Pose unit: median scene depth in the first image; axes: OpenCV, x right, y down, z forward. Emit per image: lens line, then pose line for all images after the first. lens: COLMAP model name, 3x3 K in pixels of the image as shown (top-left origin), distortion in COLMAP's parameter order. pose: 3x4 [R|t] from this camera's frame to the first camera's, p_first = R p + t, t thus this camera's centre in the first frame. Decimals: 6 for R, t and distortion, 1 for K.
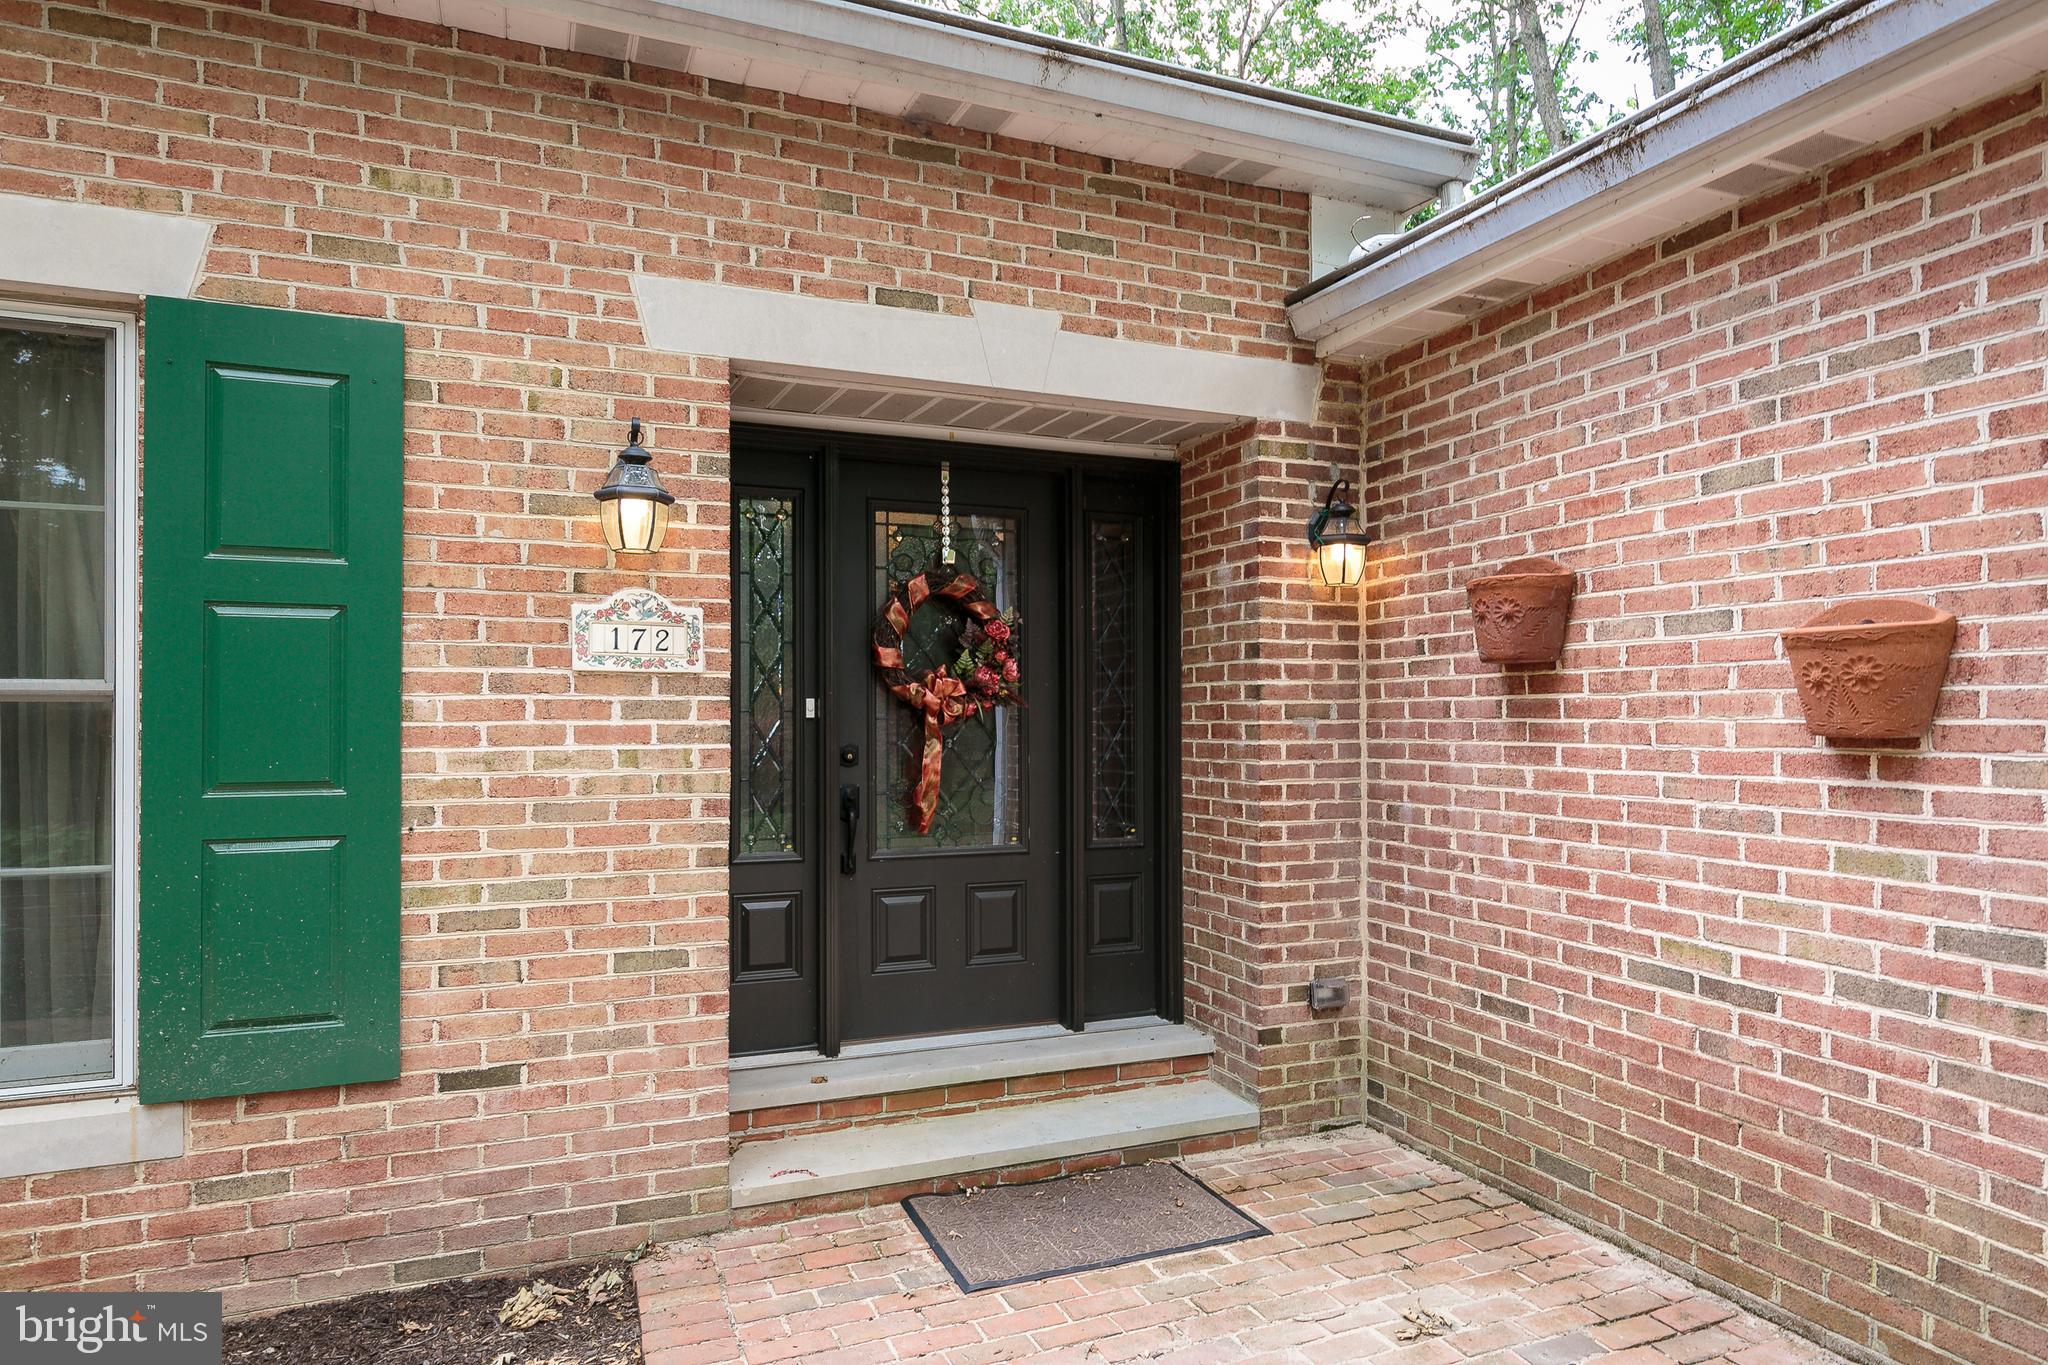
lens RADIAL K [[1200.1, 0, 1019.6], [0, 1200.1, 714.5], [0, 0, 1]] dist [0.002005, 0.000075]
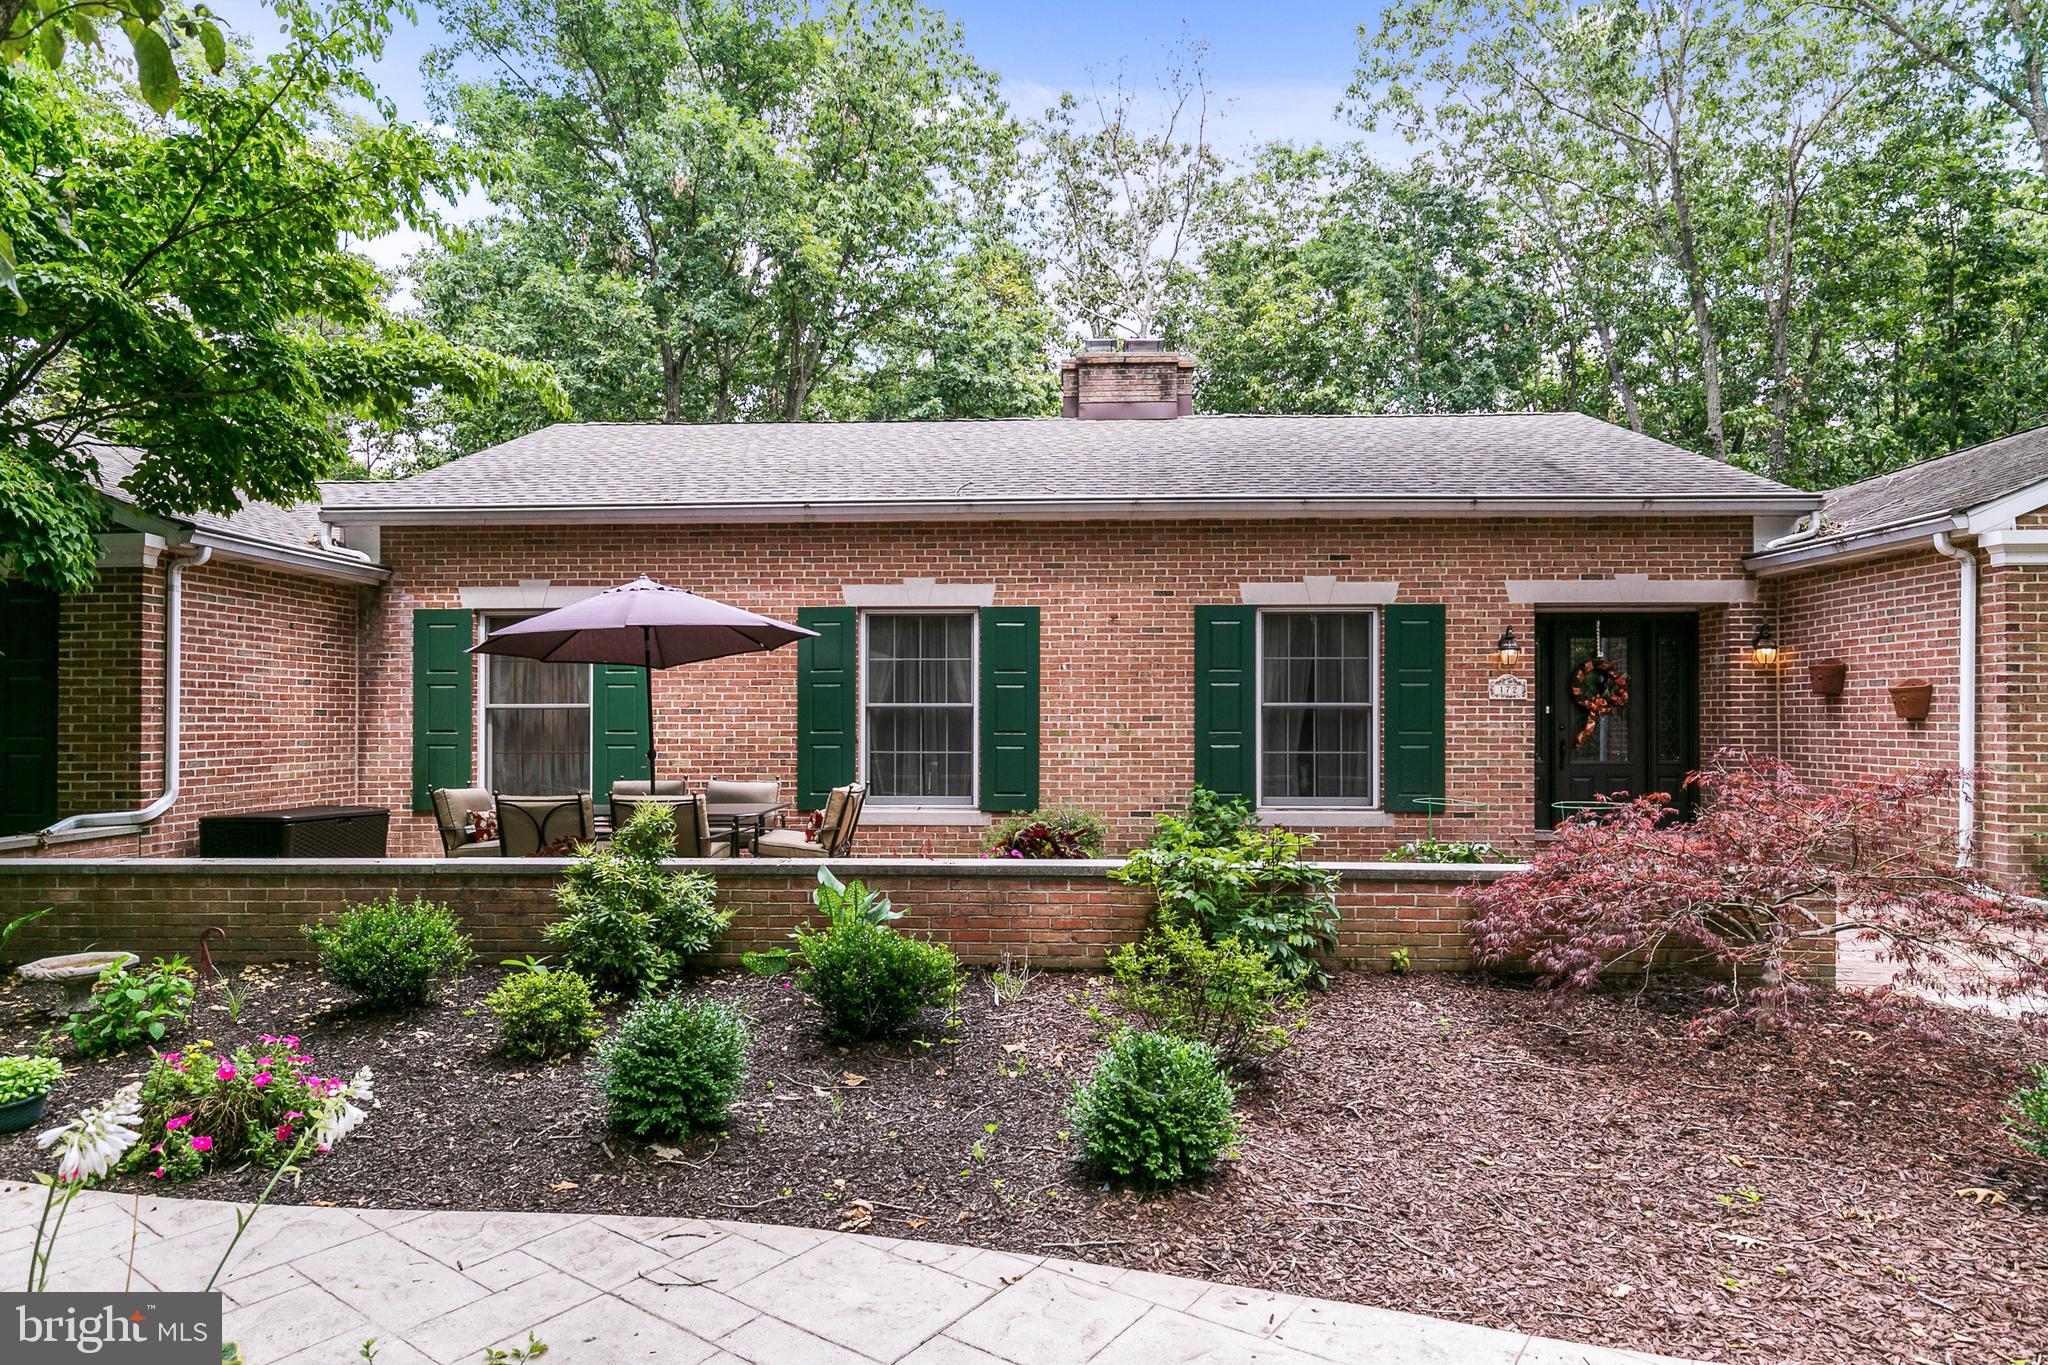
lens RADIAL K [[1168.3, 0, 1023.3], [0, 1168.3, 709.5], [0, 0, 1]] dist [0.003025, -0.000170]
pose [[0.910270, -0.001654, -0.414012, -0.193571], [-0.000139, 0.999991, -0.004300, 0.007548], [0.414015, 0.003972, 0.910261, -2.496398]]
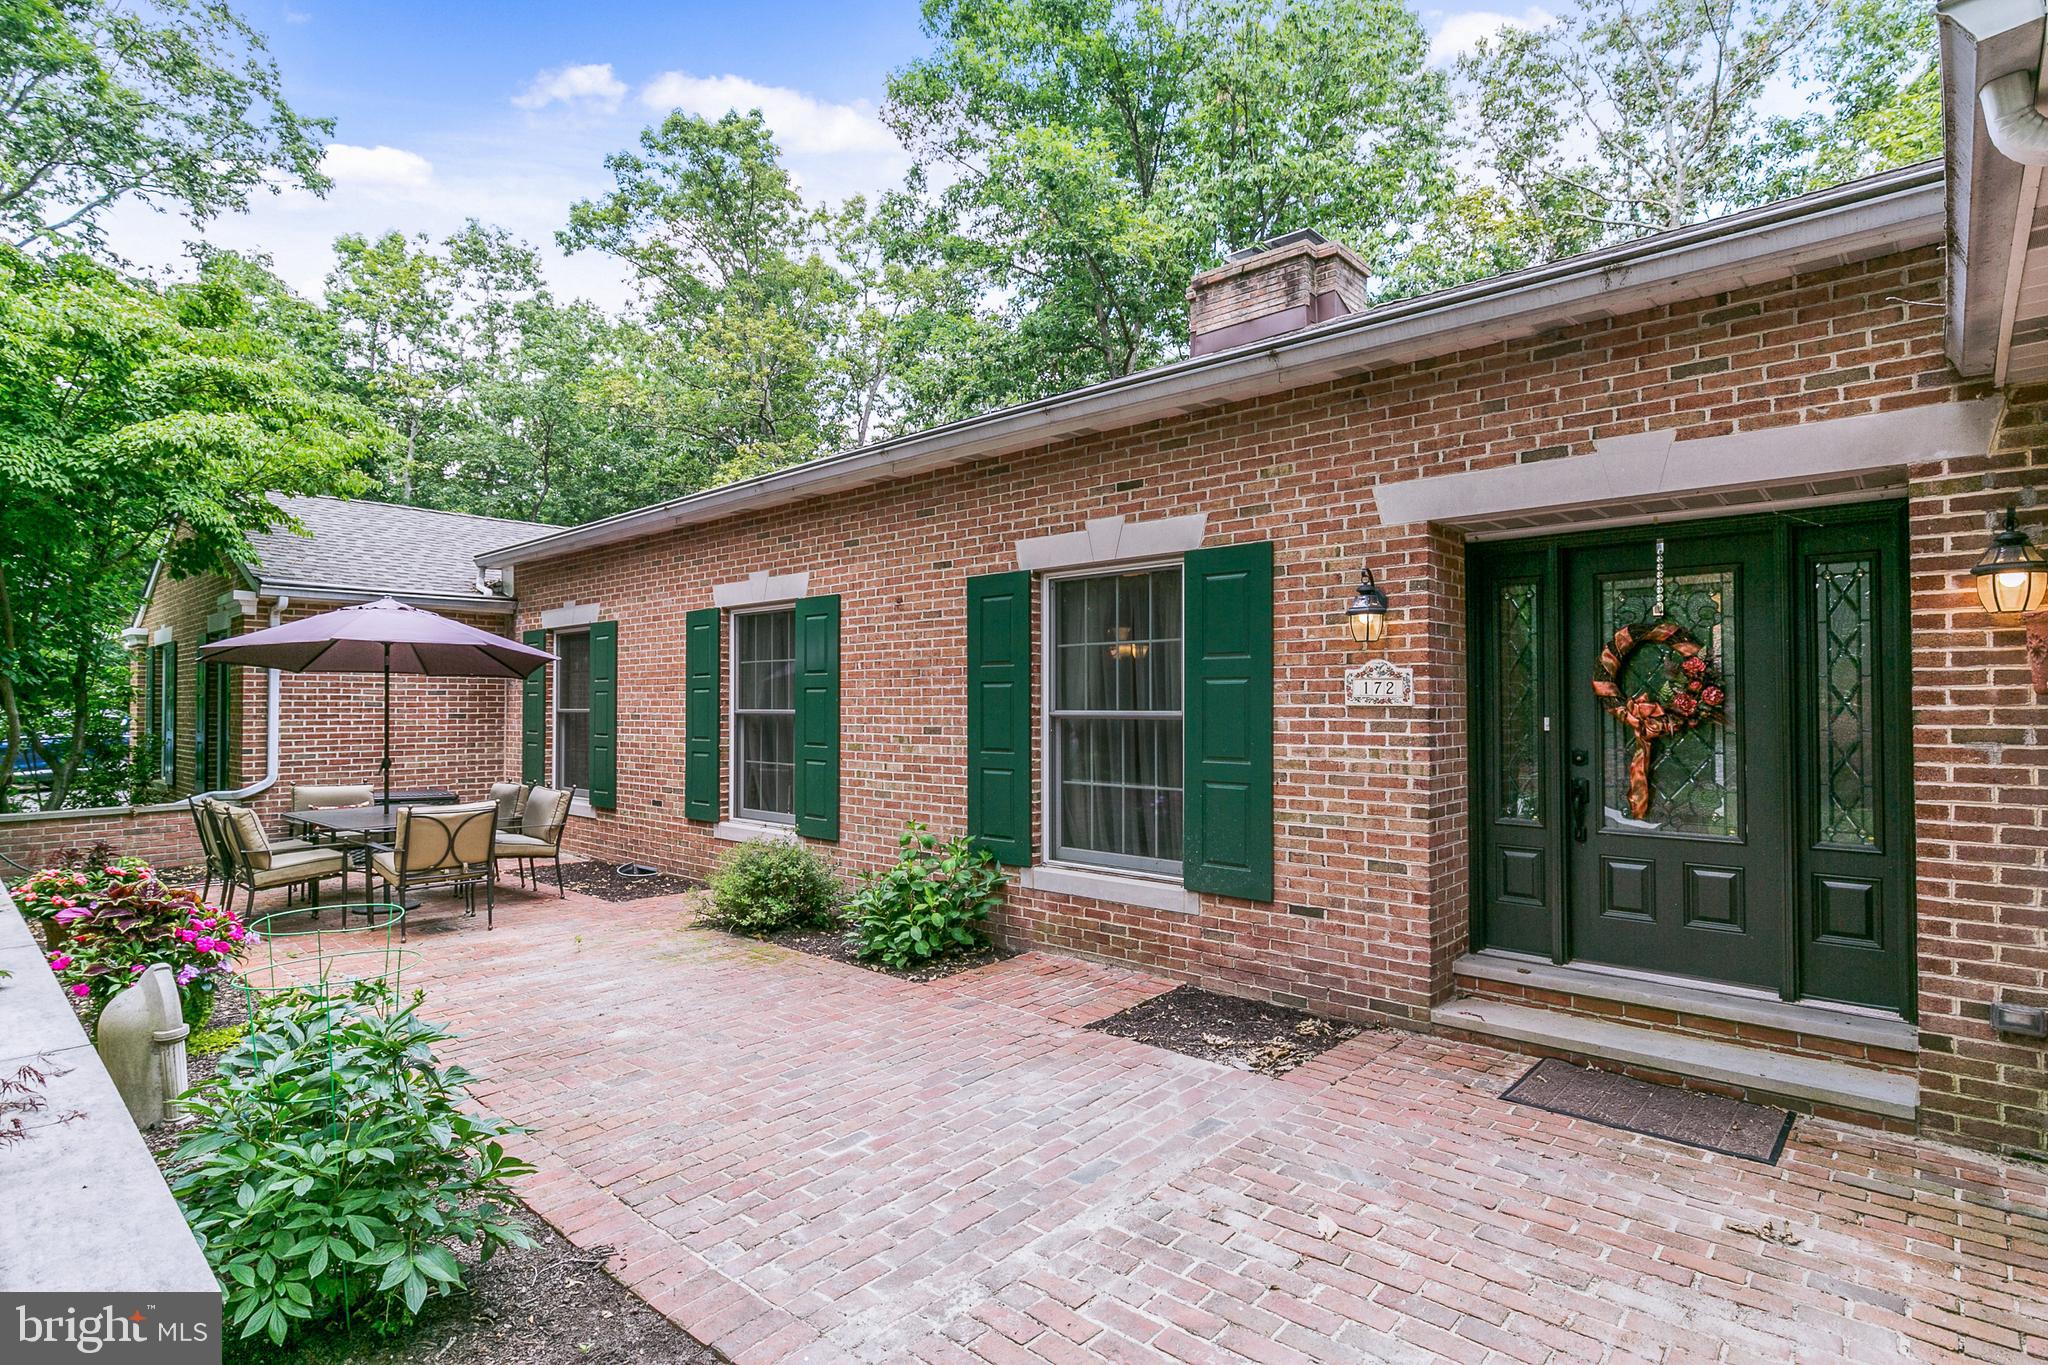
lens RADIAL K [[1022.3, 0, 1032.0], [0, 1022.3, 686.2], [0, 0, 1]] dist [0.000653, -0.000550]
pose [[0.434013, -0.014706, -0.900787, 0.827808], [0.003536, 0.999887, -0.014620, -0.043534], [0.900900, 0.003160, 0.434016, -0.135287]]
